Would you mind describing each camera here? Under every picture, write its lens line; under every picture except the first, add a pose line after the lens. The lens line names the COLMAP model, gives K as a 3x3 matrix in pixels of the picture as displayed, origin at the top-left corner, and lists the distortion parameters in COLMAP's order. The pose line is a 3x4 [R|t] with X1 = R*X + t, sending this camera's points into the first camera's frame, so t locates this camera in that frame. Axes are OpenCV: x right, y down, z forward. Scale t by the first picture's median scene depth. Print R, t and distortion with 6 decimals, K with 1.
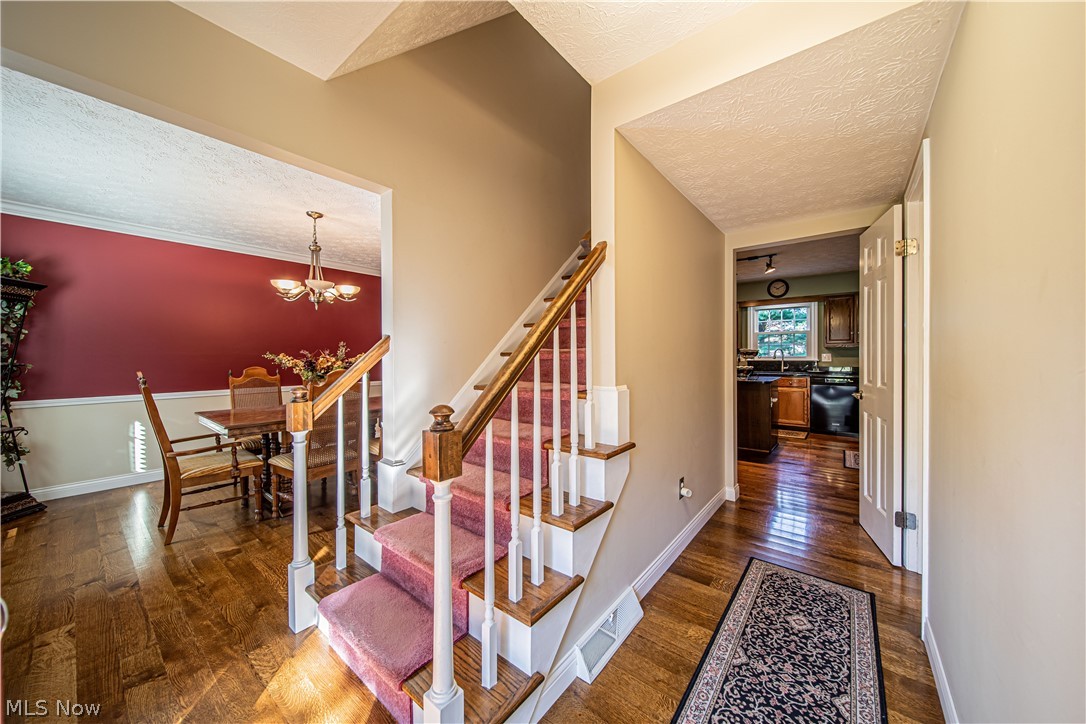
lens RADIAL K [[380.1, 0, 546.2], [0, 380.1, 358.2], [0, 0, 1]] dist [-0.001122, -0.000561]
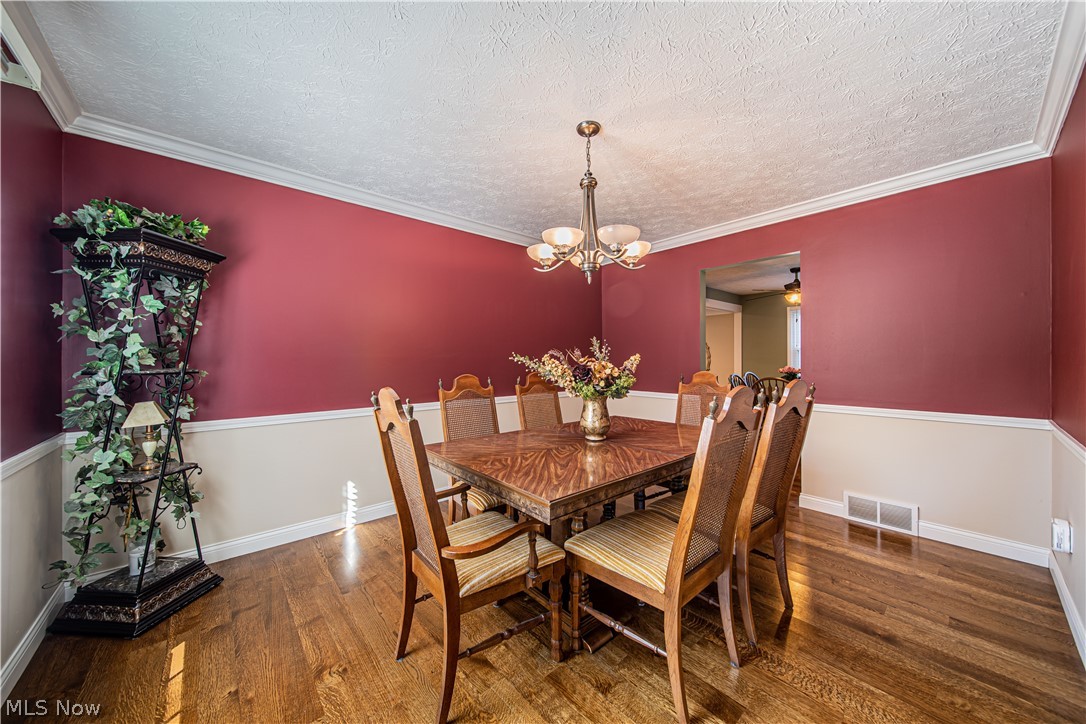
lens RADIAL K [[378.0, 0, 544.9], [0, 378.0, 358.6], [0, 0, 1]] dist [0.000087, 0.000040]
pose [[0.985655, -0.001770, -0.168763, -0.643123], [0.000268, 0.999960, -0.008921, 0.000419], [0.168772, 0.008748, 0.985616, 0.429686]]
